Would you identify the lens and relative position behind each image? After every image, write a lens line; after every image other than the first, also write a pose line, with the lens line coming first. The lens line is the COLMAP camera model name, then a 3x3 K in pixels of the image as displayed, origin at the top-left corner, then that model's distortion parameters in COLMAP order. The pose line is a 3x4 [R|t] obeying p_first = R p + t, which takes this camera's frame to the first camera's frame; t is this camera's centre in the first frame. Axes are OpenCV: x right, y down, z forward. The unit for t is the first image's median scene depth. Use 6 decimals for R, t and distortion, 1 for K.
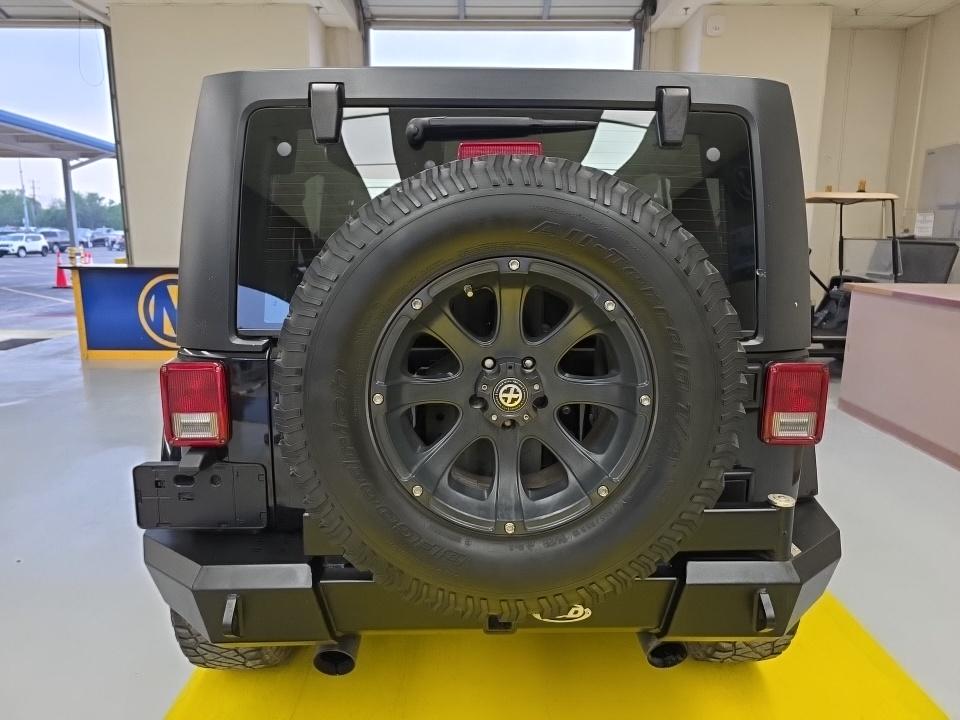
lens RADIAL K [[640.8, 0, 483.6], [0, 640.8, 363.0], [0, 0, 1]] dist [0.001854, 0.003137]
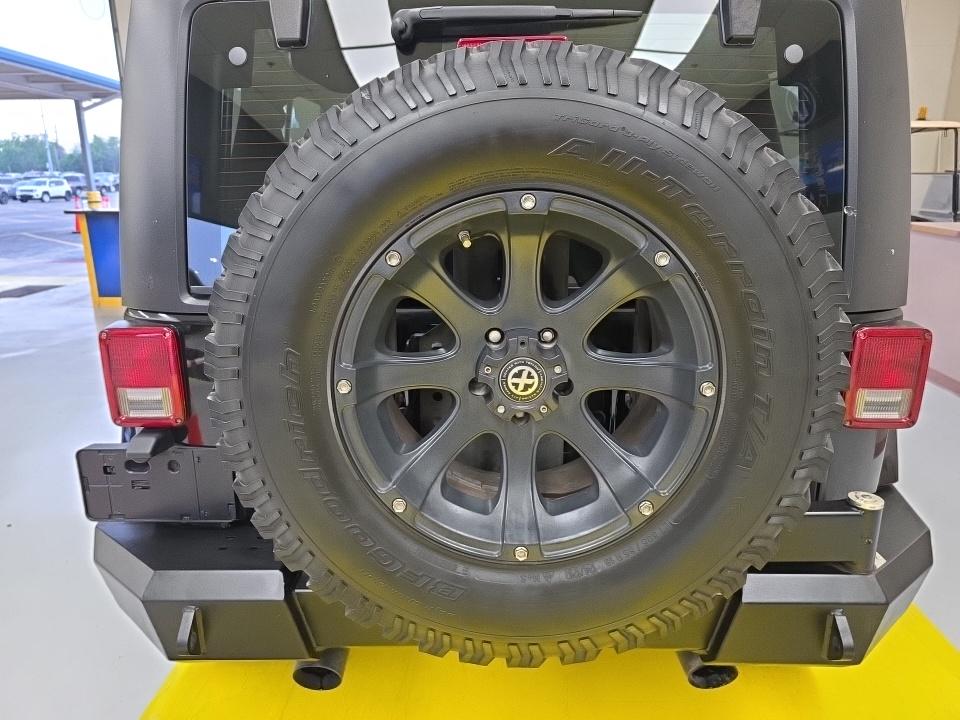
lens RADIAL K [[640.8, 0, 475.1], [0, 640.8, 355.3], [0, 0, 1]] dist [0.001854, 0.003137]
pose [[0.998949, 0.002229, -0.045777, 0.018836], [0.001272, 0.997084, 0.076299, -0.032306], [0.045813, -0.076277, 0.996034, 0.235554]]
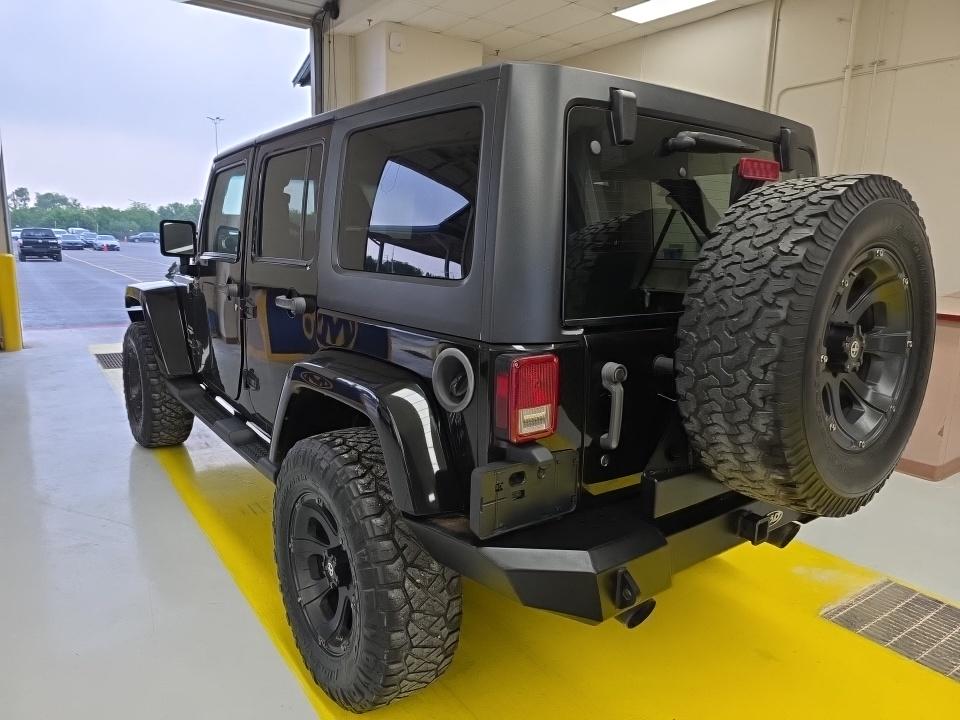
lens RADIAL K [[640.8, 0, 480.0], [0, 640.8, 355.3], [0, 0, 1]] dist [0.001854, 0.003137]
pose [[0.841931, -0.071833, 0.534783, -1.228617], [0.076707, 0.996967, 0.013151, -0.024678], [-0.534106, 0.029949, 0.844887, 0.260053]]
